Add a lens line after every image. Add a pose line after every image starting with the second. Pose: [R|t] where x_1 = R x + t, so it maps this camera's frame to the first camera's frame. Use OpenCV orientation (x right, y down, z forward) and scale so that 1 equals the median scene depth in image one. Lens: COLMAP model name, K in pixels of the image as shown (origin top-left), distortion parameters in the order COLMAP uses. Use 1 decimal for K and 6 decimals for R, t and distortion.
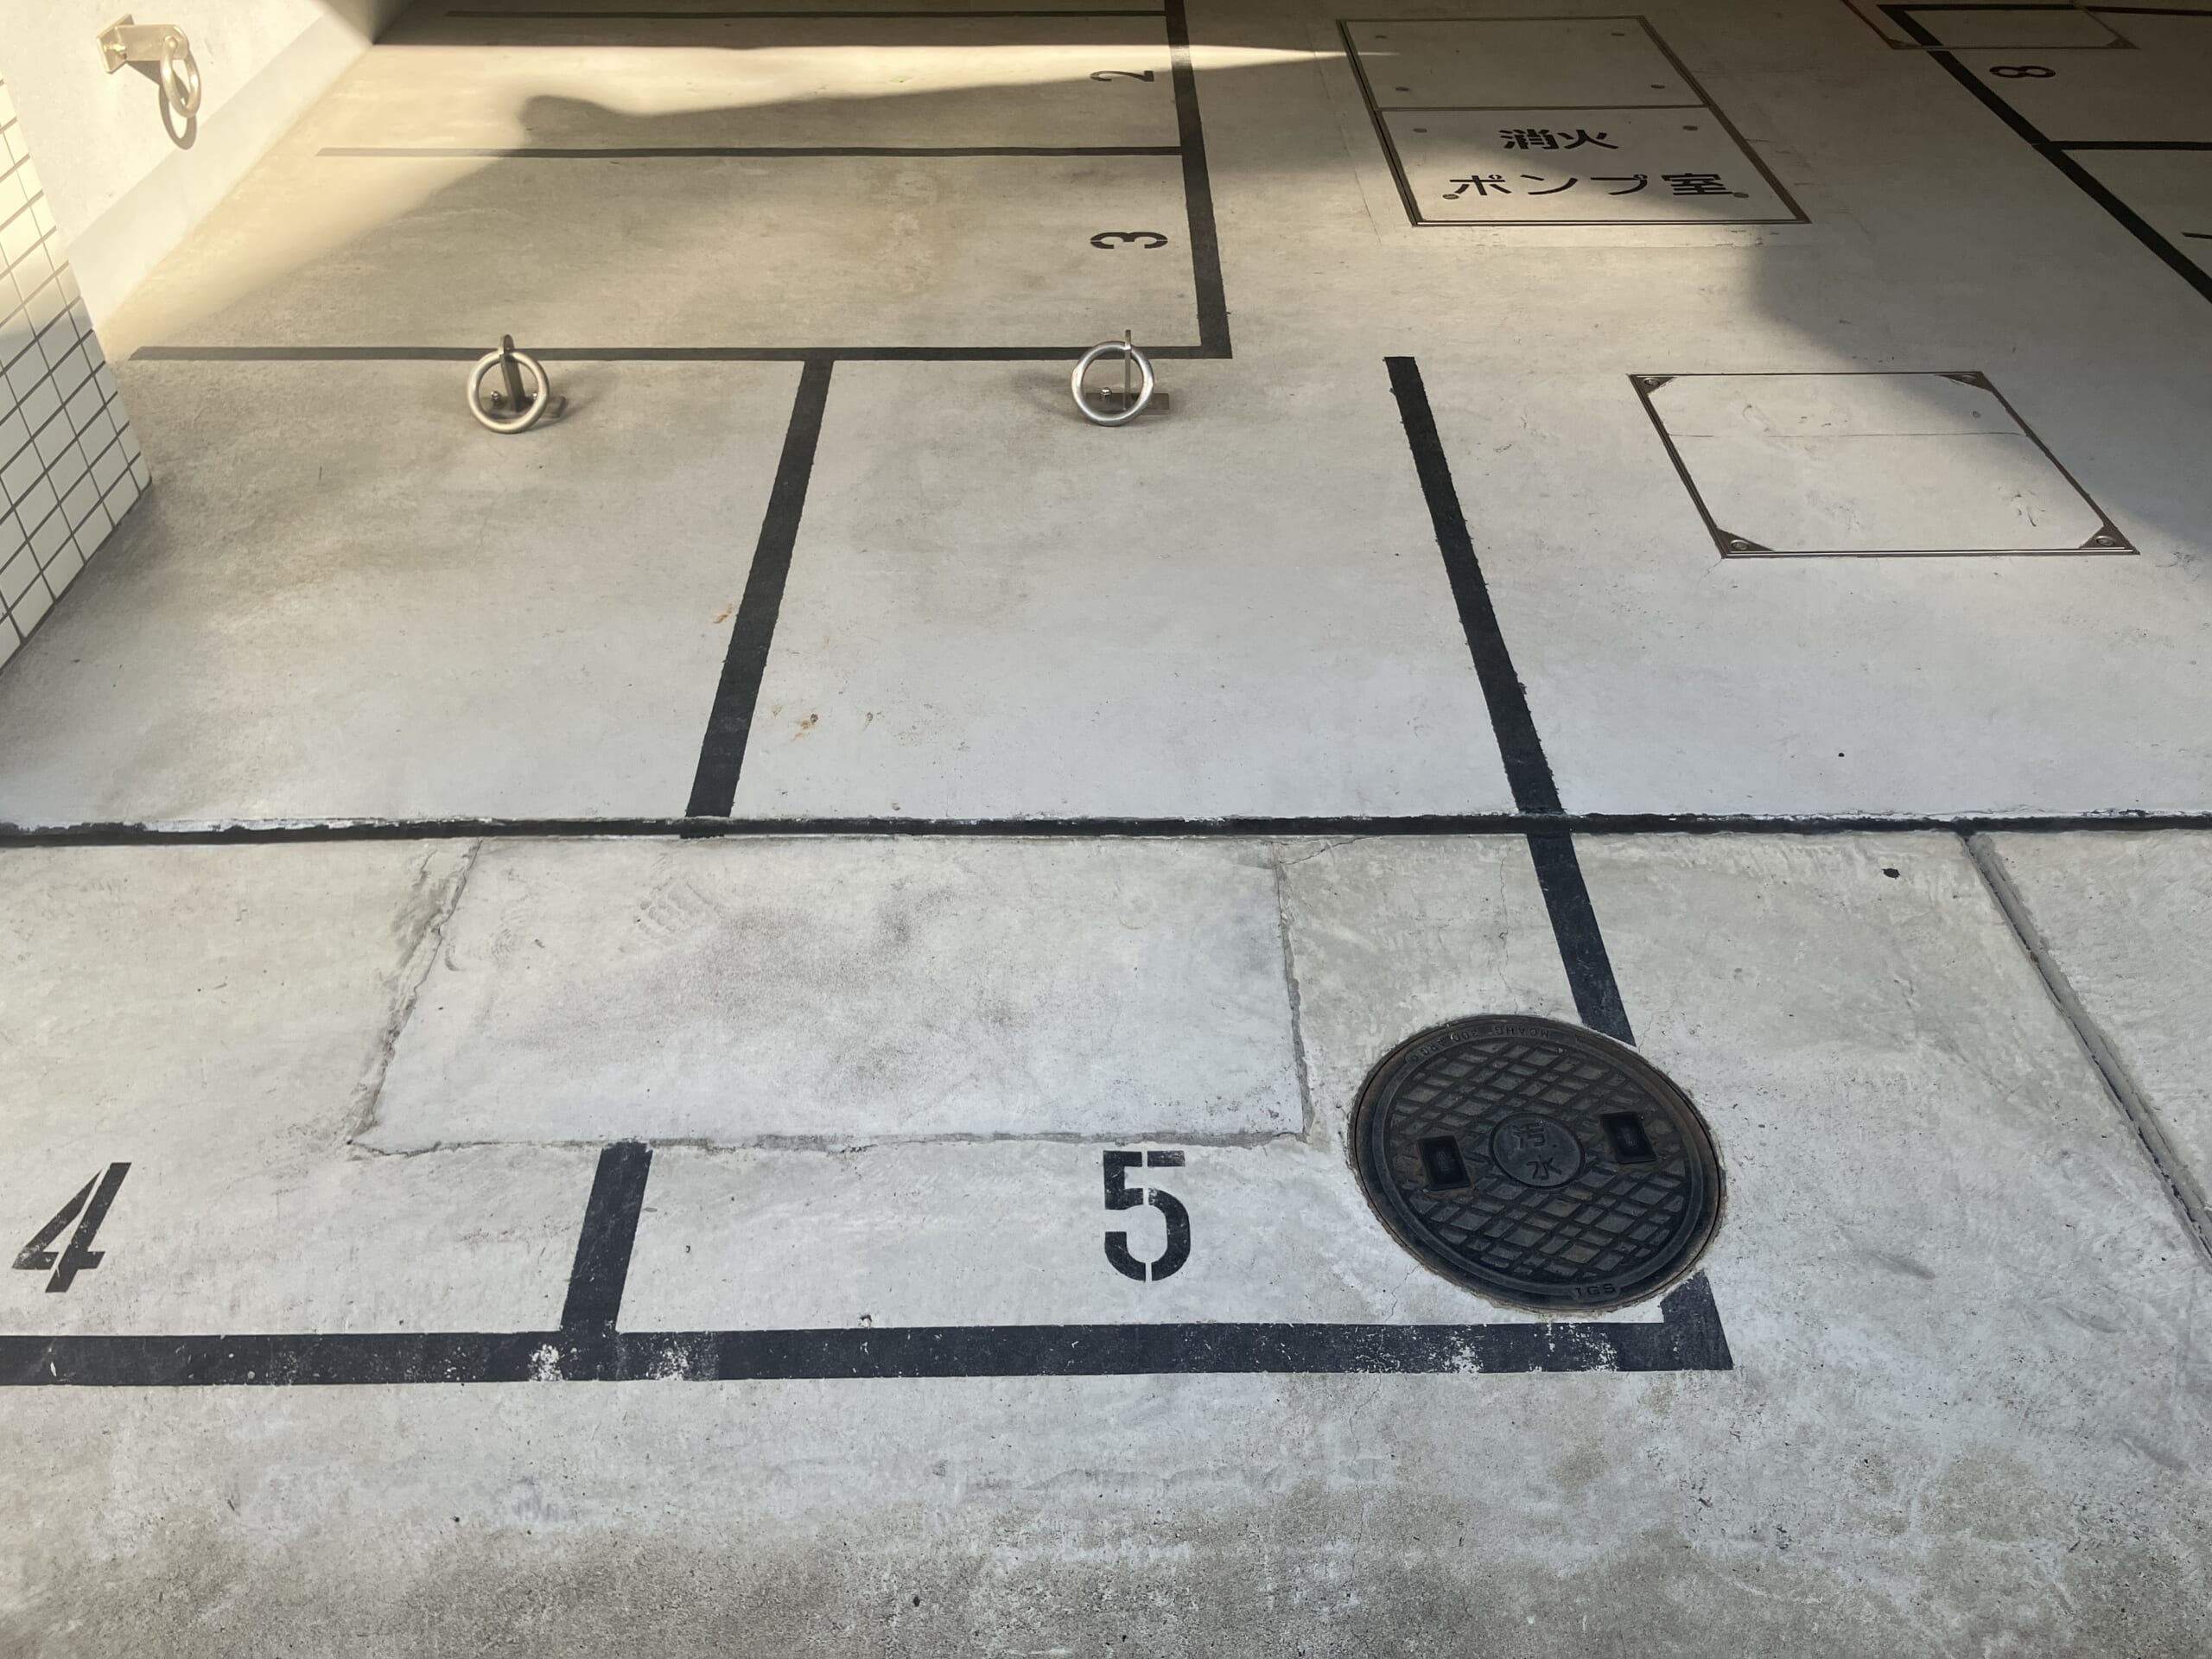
lens RADIAL K [[1796.1, 0, 1106.0], [0, 1796.1, 829.5], [0, 0, 1]] dist [0.027247, -0.027833]
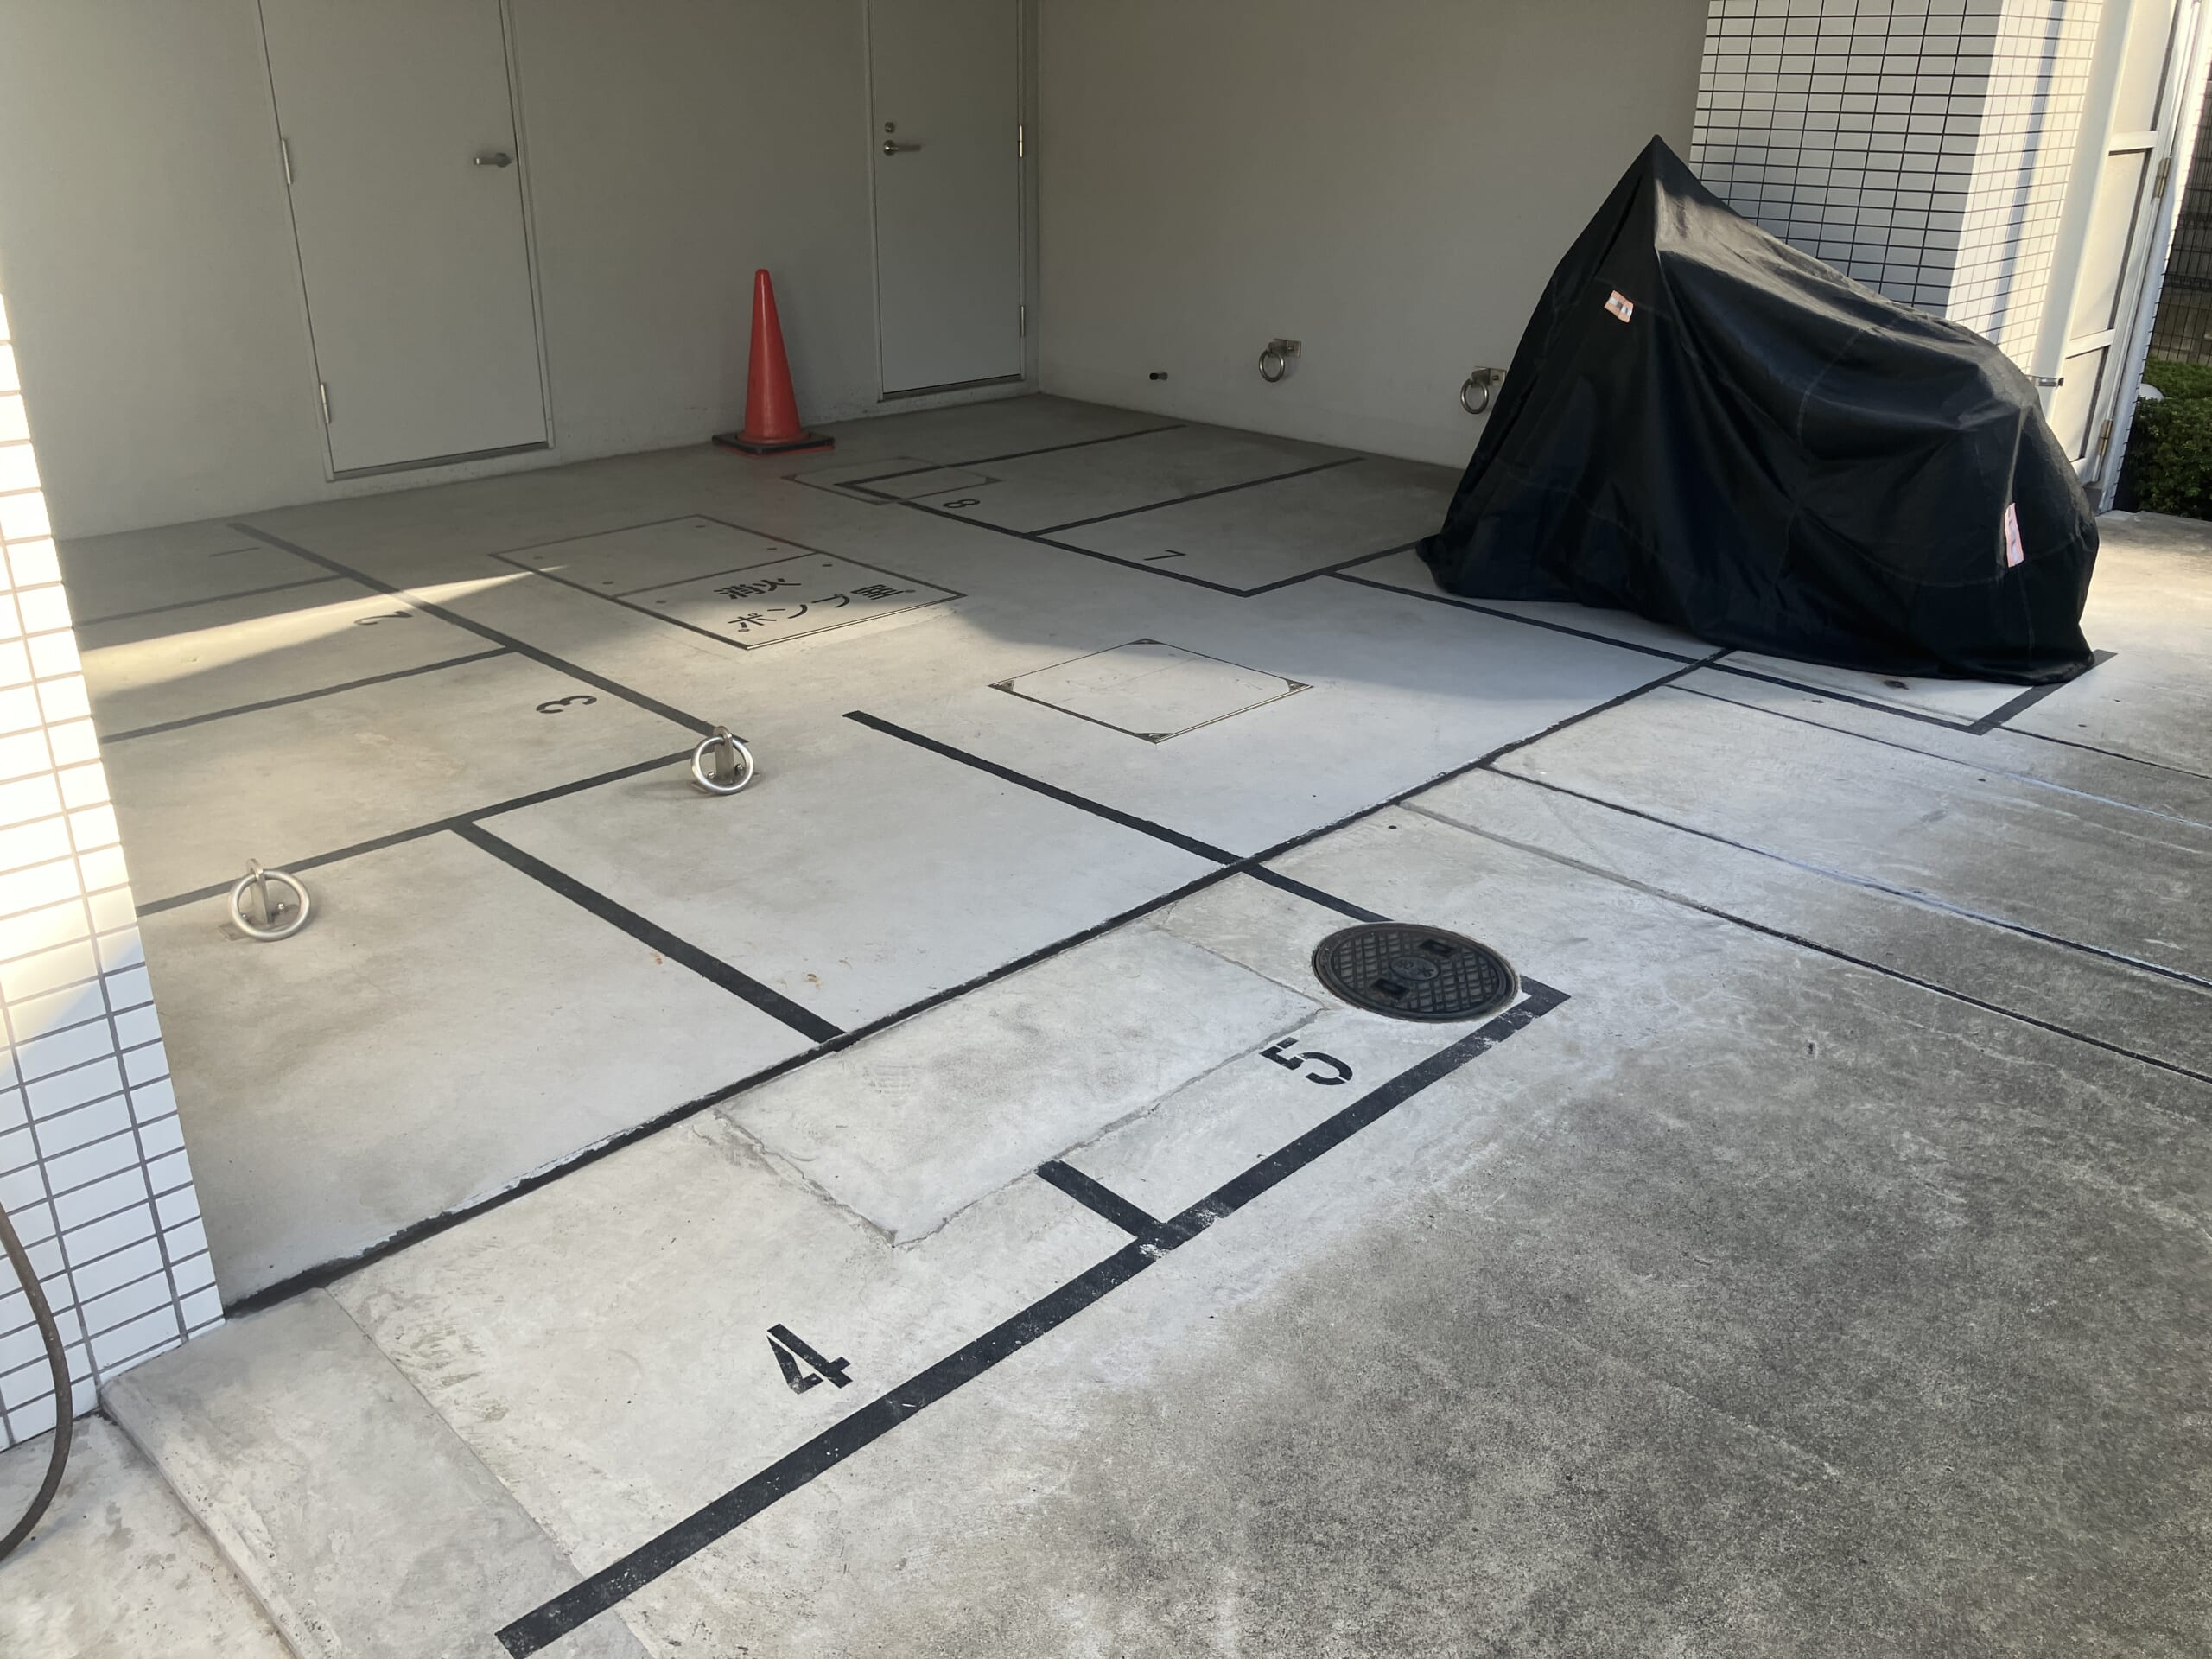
lens RADIAL K [[1795.4, 0, 1106.0], [0, 1795.4, 829.5], [0, 0, 1]] dist [0.107099, -0.188932]
pose [[0.705634, -0.270670, 0.654842, -0.933218], [0.445075, 0.888413, -0.112384, 0.098594], [-0.551351, 0.370756, 0.747363, -0.196281]]
